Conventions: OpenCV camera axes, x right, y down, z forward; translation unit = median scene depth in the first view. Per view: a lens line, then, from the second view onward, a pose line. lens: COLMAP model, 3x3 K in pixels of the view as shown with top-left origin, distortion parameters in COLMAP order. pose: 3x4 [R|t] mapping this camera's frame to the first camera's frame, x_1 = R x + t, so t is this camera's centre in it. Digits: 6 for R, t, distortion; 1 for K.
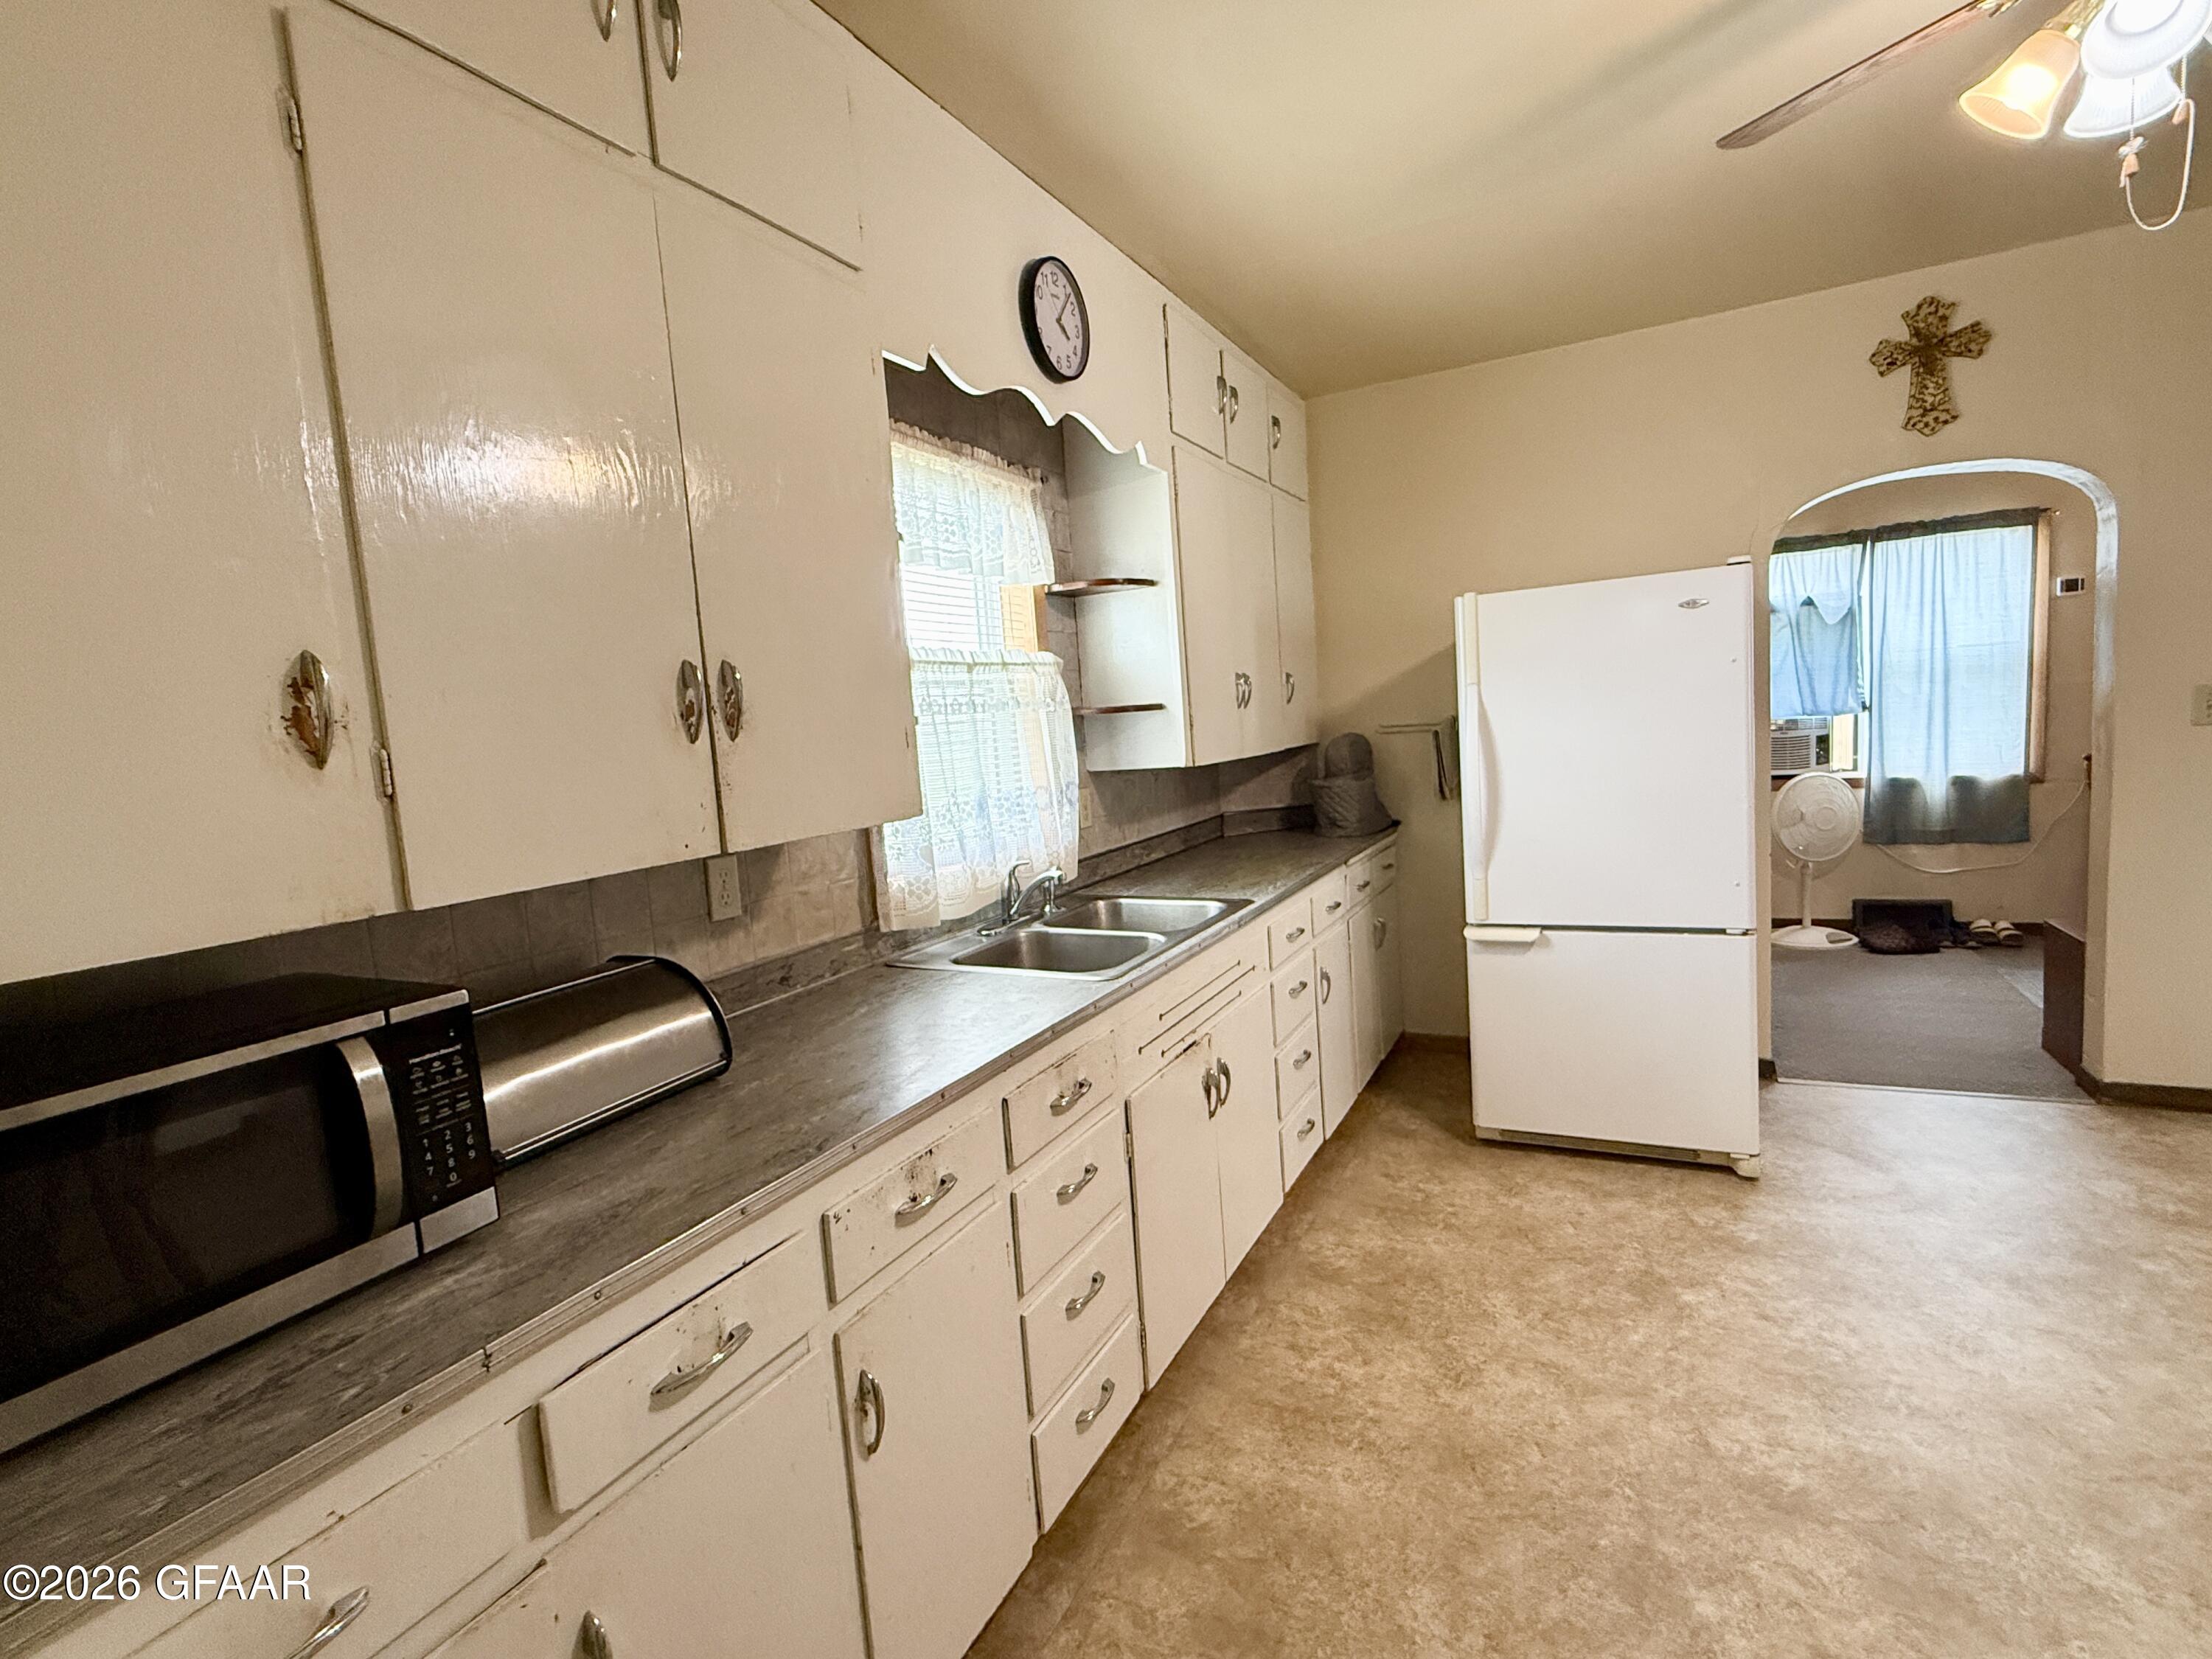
lens RADIAL K [[1058.4, 0, 1104.1], [0, 1058.4, 826.4], [0, 0, 1]] dist [0.001776, 0.000403]
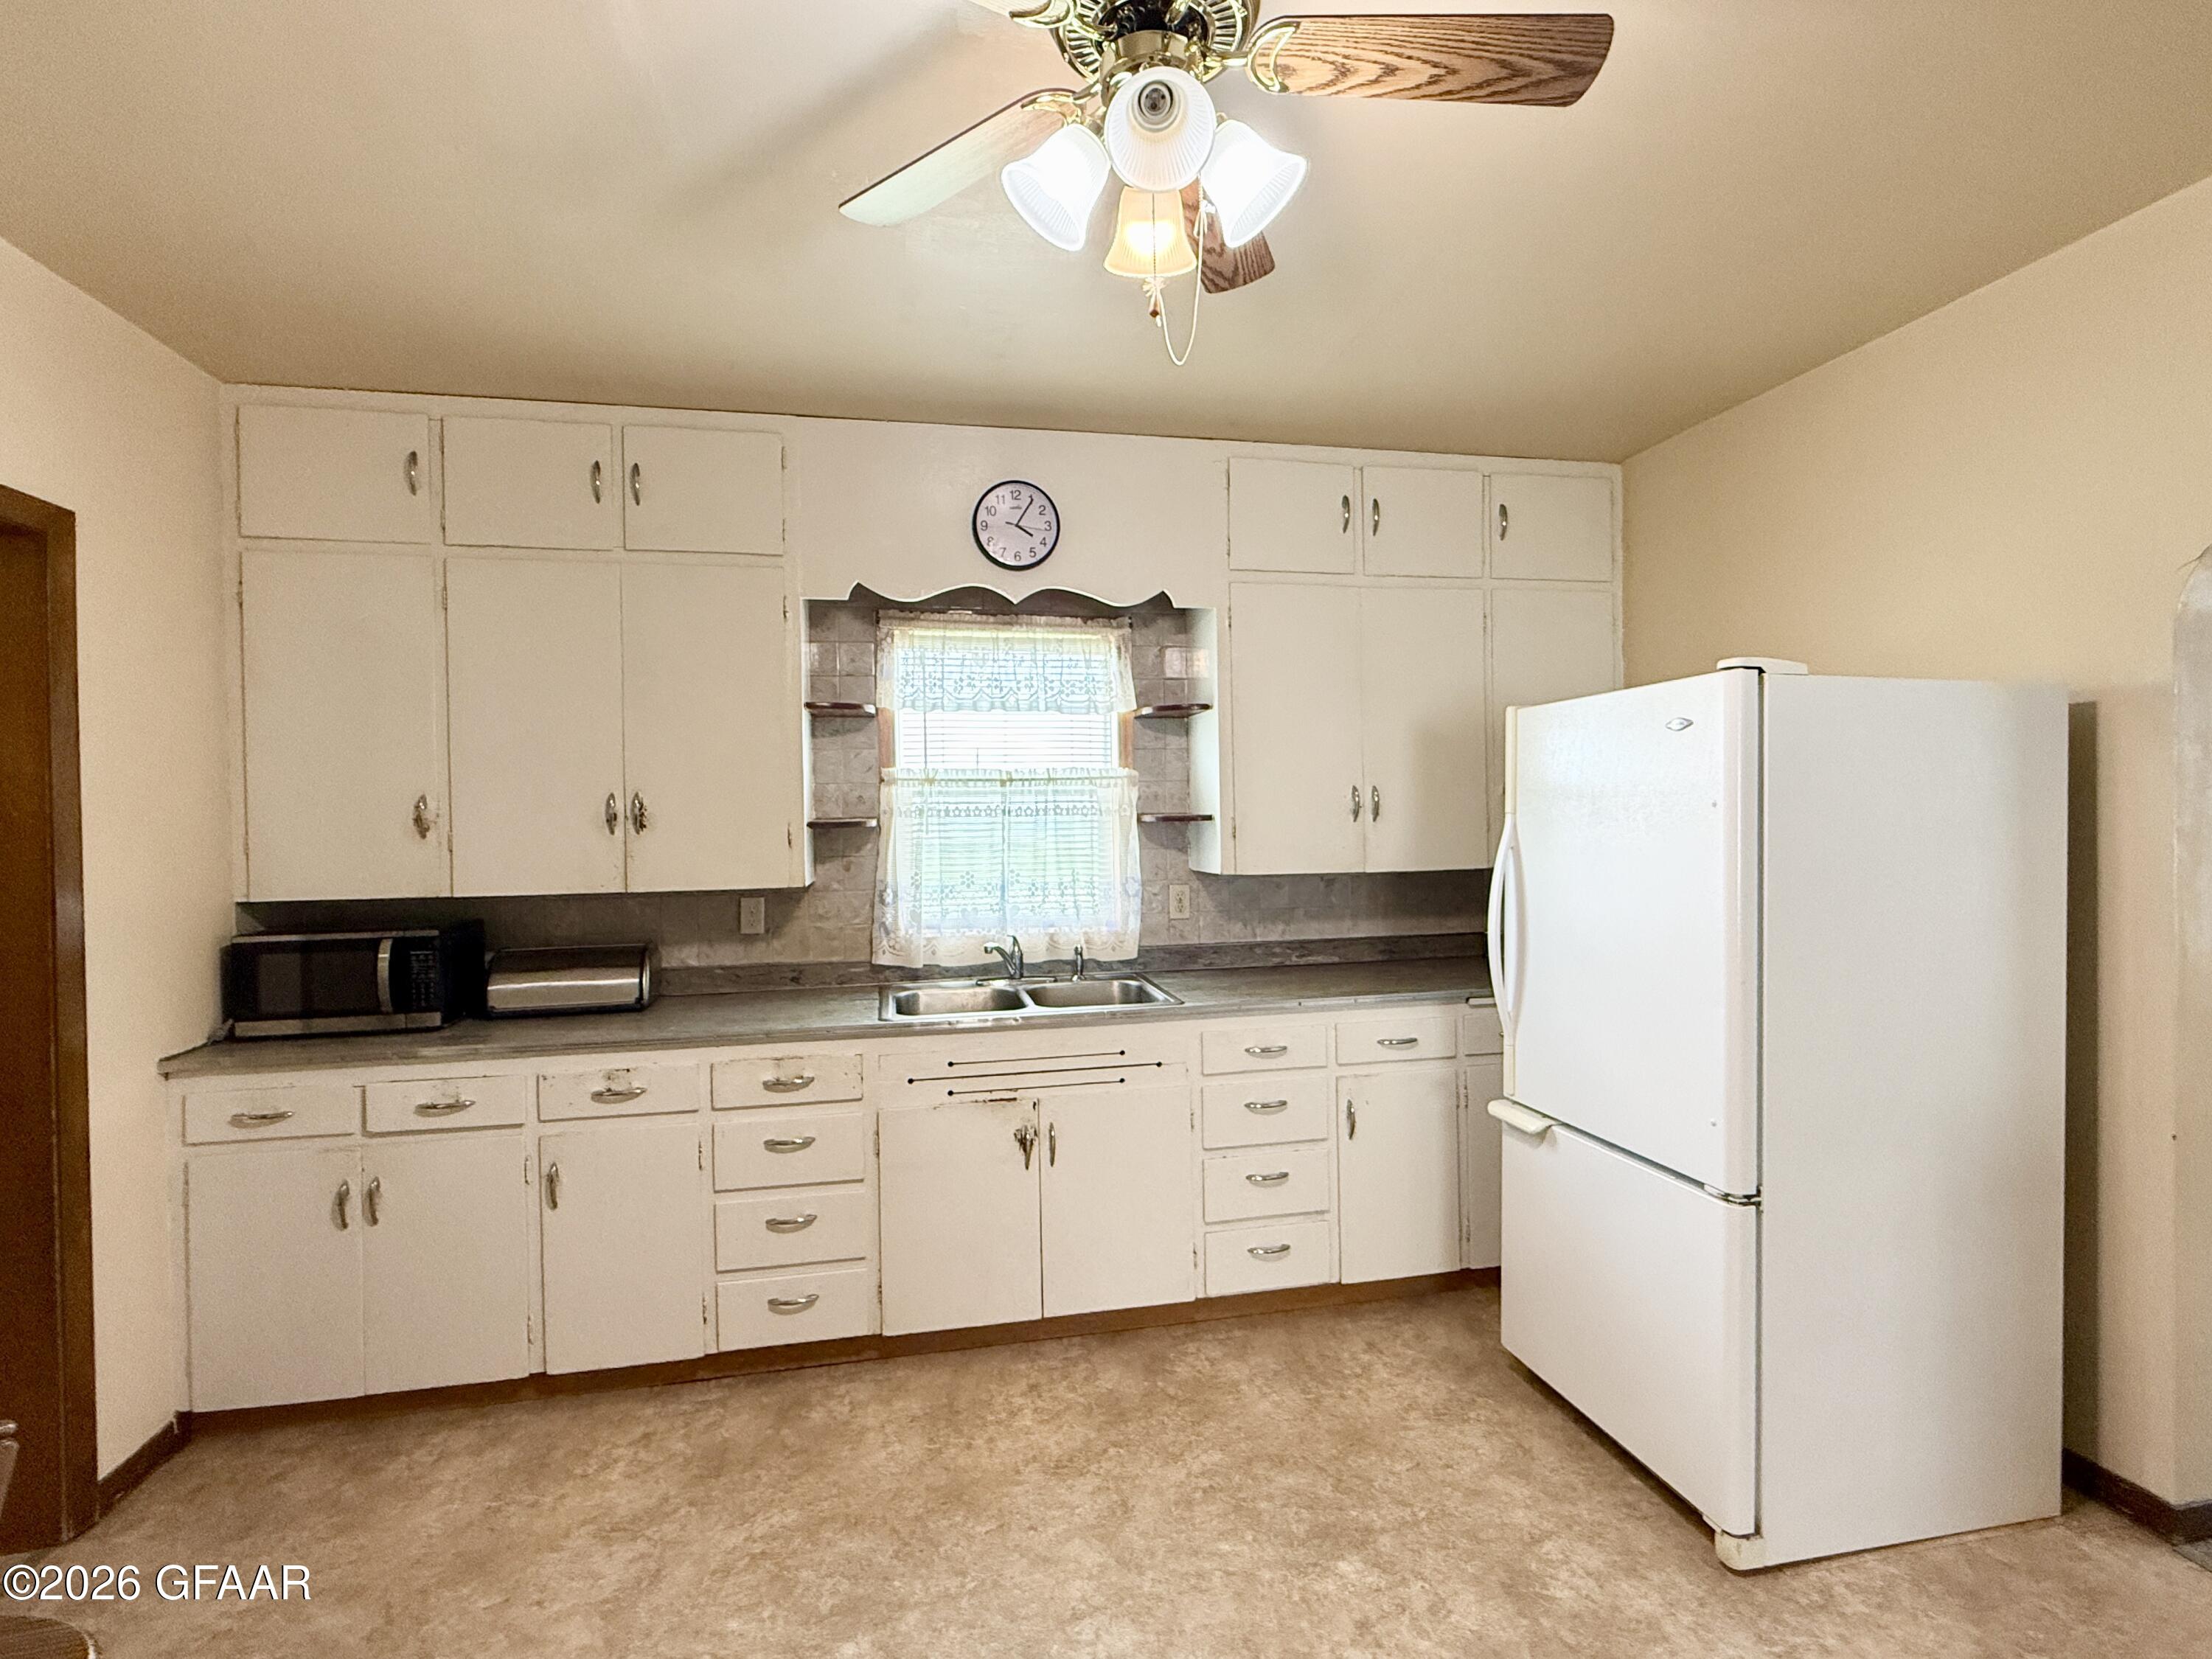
lens RADIAL K [[1058.4, 0, 1104.1], [0, 1058.4, 826.4], [0, 0, 1]] dist [0.001776, 0.000403]
pose [[0.626814, 0.068310, -0.776169, 0.887291], [-0.105631, 0.994403, 0.002212, -0.100476], [0.771976, 0.080601, 0.630521, 0.237375]]
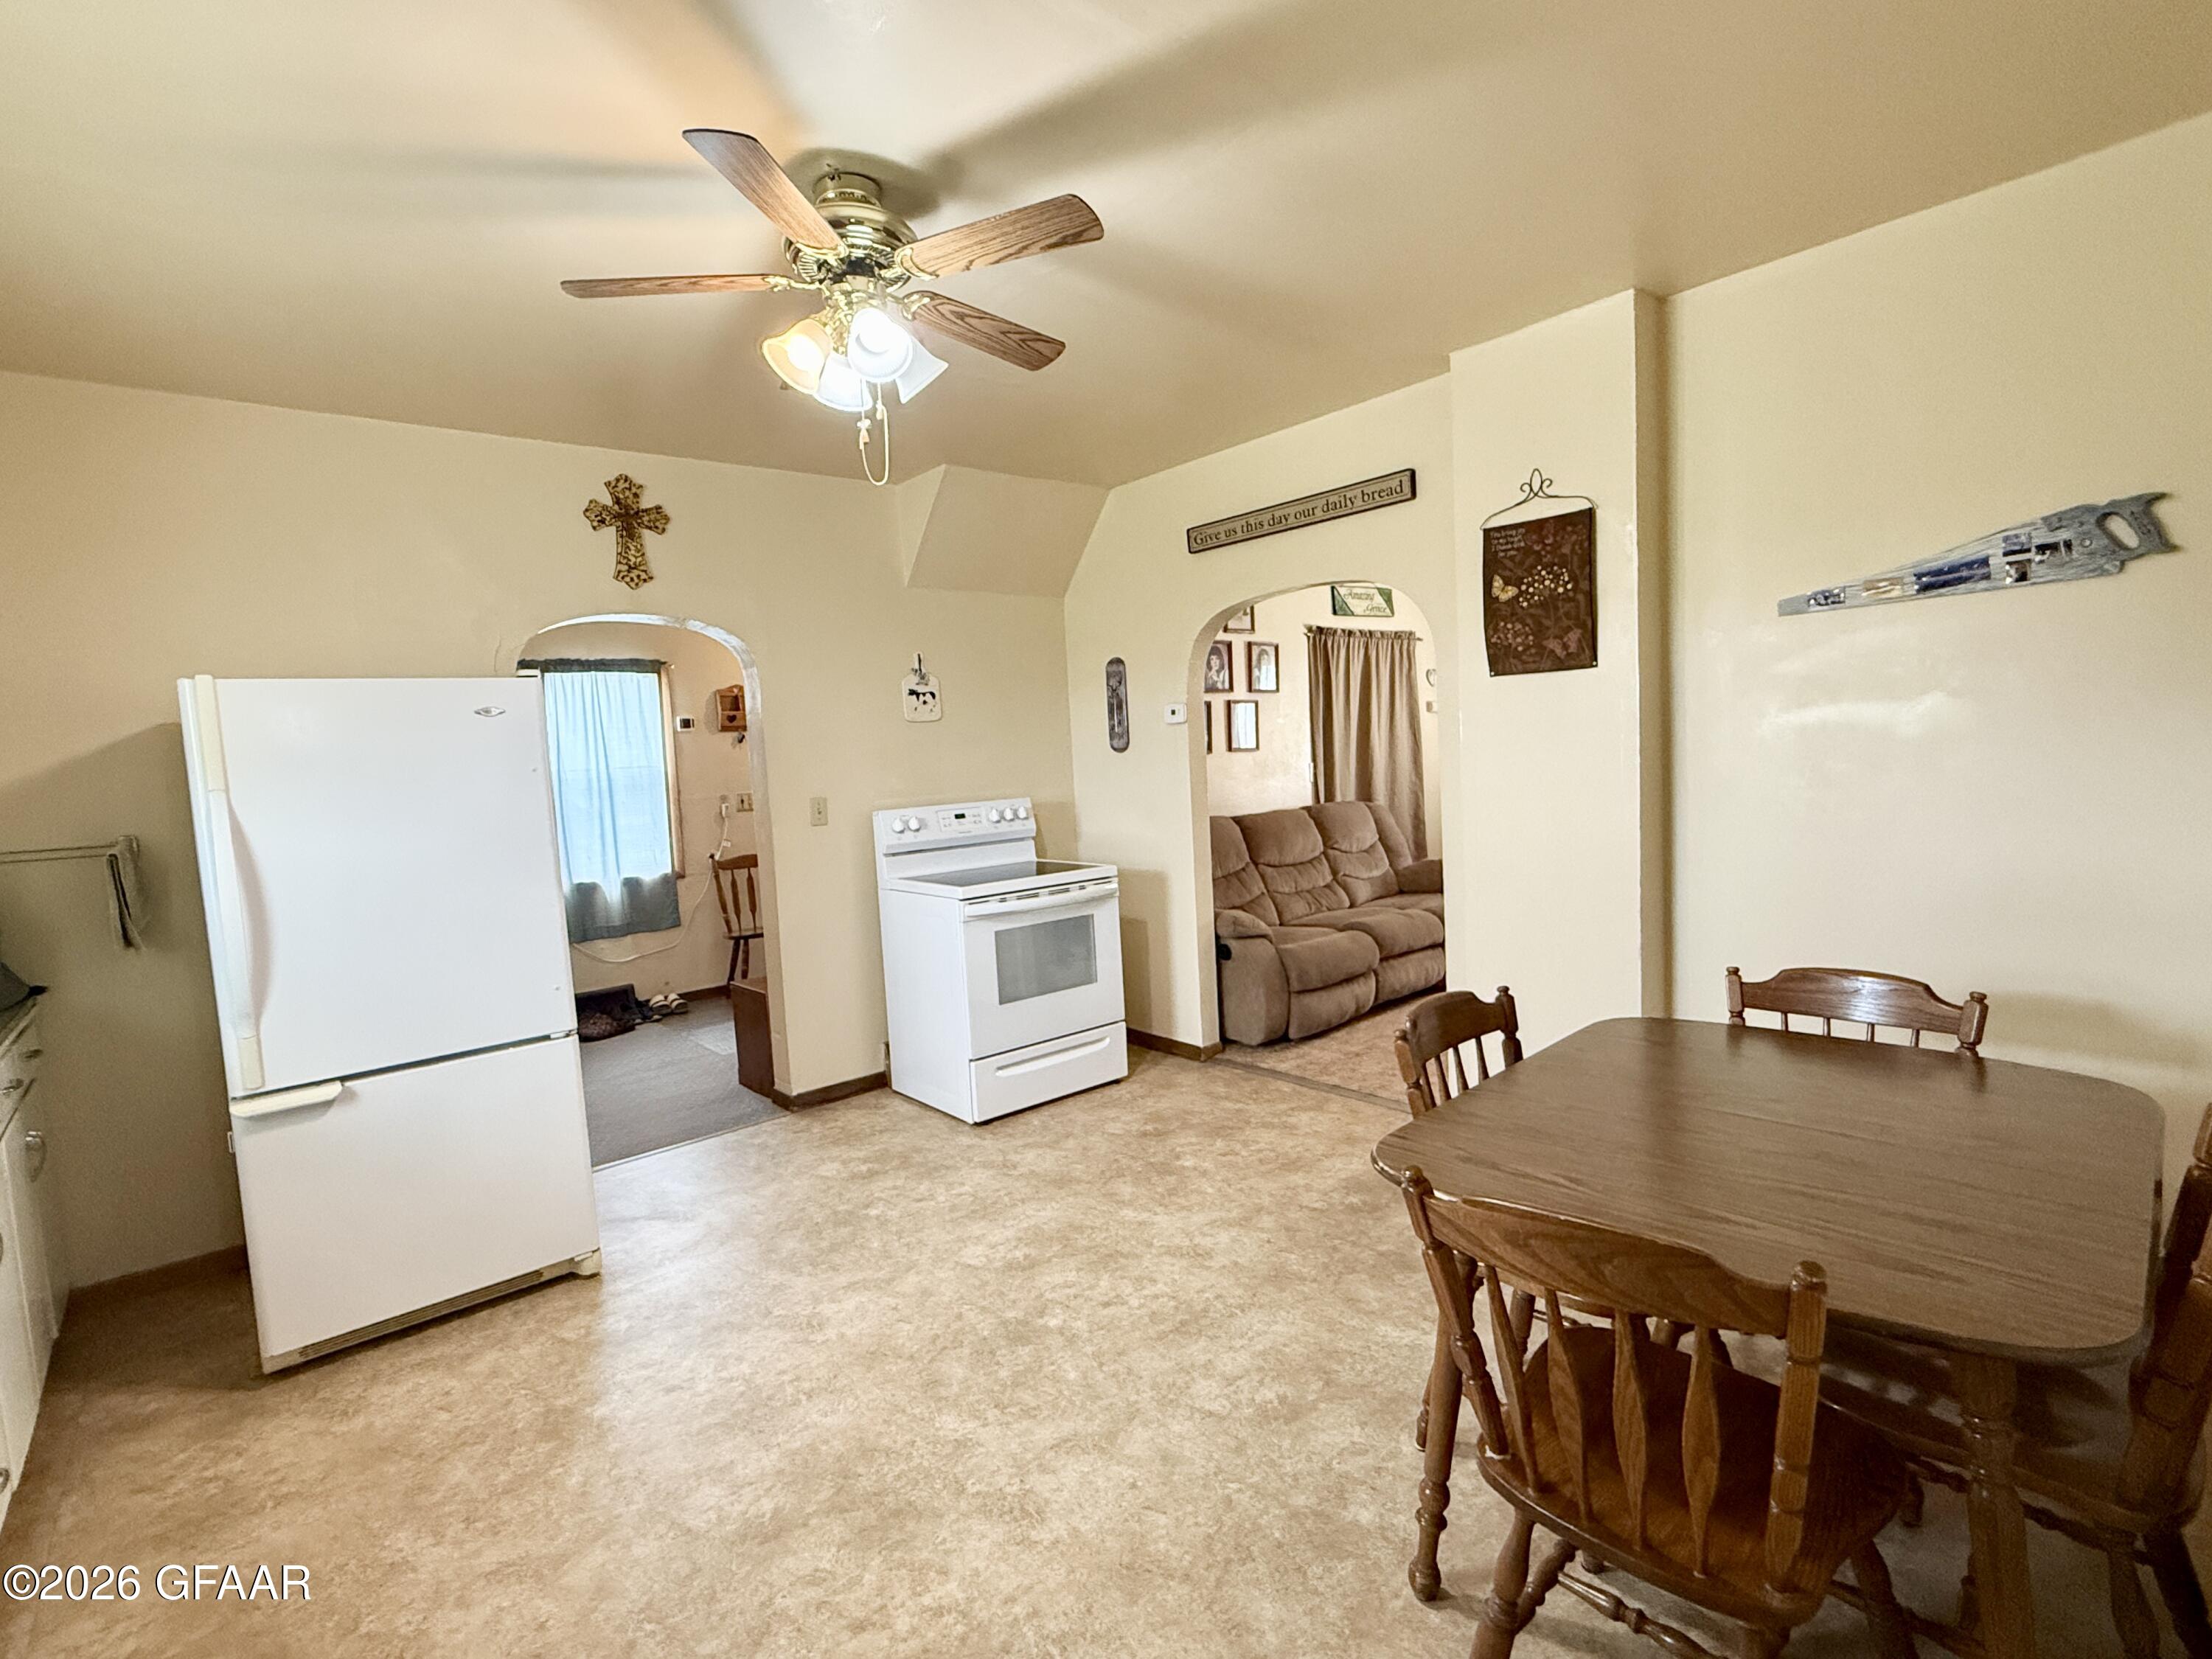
lens RADIAL K [[1058.4, 0, 1104.1], [0, 1058.4, 826.4], [0, 0, 1]] dist [0.001776, 0.000403]
pose [[0.385507, -0.018392, 0.922522, -0.137358], [0.123013, 0.991901, -0.031630, -0.002714], [-0.914468, 0.125675, 0.384647, 0.110946]]
